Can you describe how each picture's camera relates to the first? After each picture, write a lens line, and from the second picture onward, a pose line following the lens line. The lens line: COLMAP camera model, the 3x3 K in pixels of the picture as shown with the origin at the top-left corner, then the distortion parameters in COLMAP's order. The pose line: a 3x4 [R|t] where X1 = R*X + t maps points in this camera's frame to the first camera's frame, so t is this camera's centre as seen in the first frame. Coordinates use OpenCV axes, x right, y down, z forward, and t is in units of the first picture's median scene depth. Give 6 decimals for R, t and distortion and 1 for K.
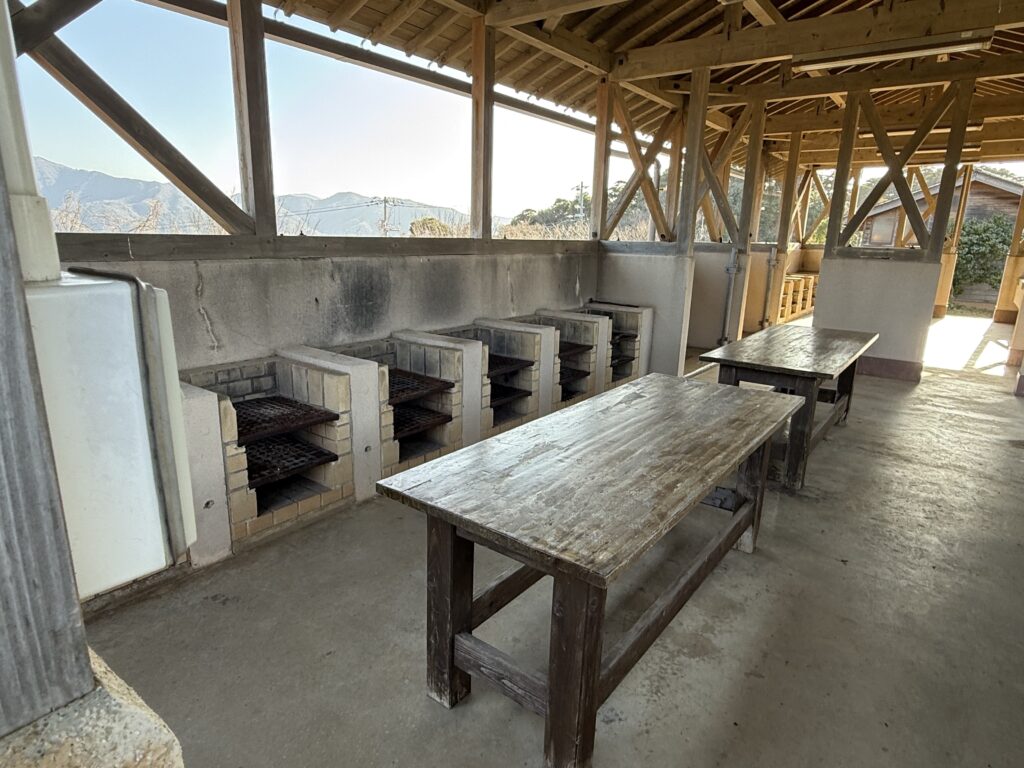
lens RADIAL K [[623.3, 0, 512.0], [0, 623.3, 384.0], [0, 0, 1]] dist [0.030623, -0.002919]
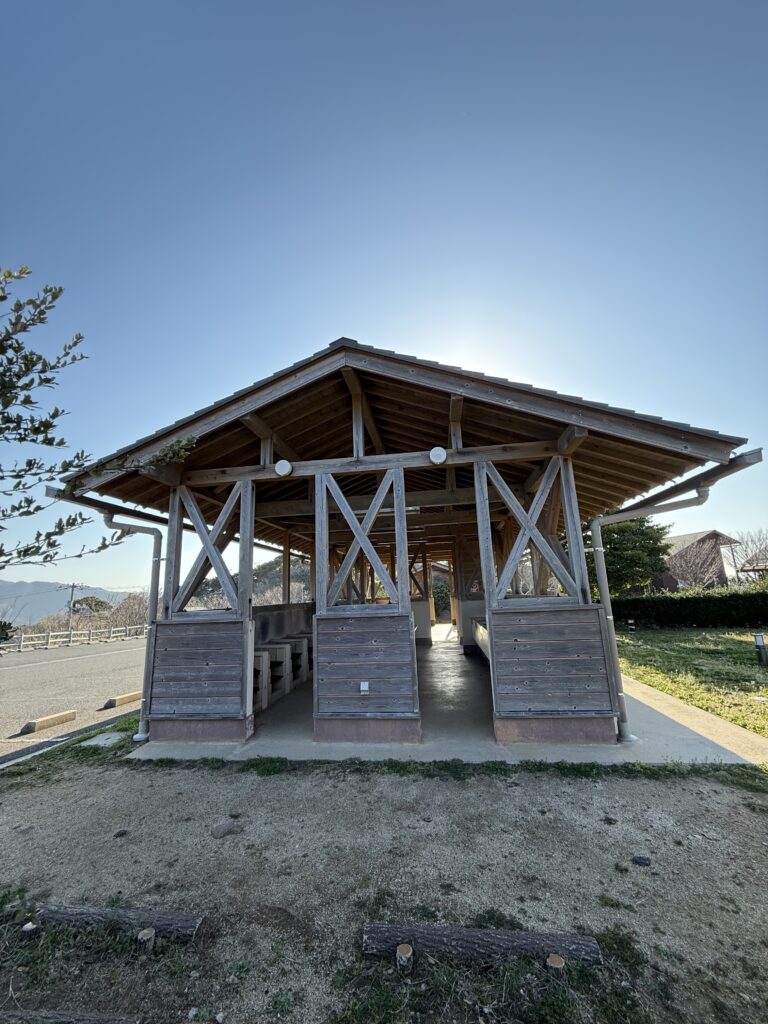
lens RADIAL K [[410.9, 0, 384.0], [0, 410.9, 512.0], [0, 0, 1]] dist [-0.000001, -0.000010]
pose [[0.881223, 0.024358, 0.472072, -0.294790], [0.181268, 0.904911, -0.385068, 0.092236], [-0.436563, 0.424903, 0.793014, -0.421249]]
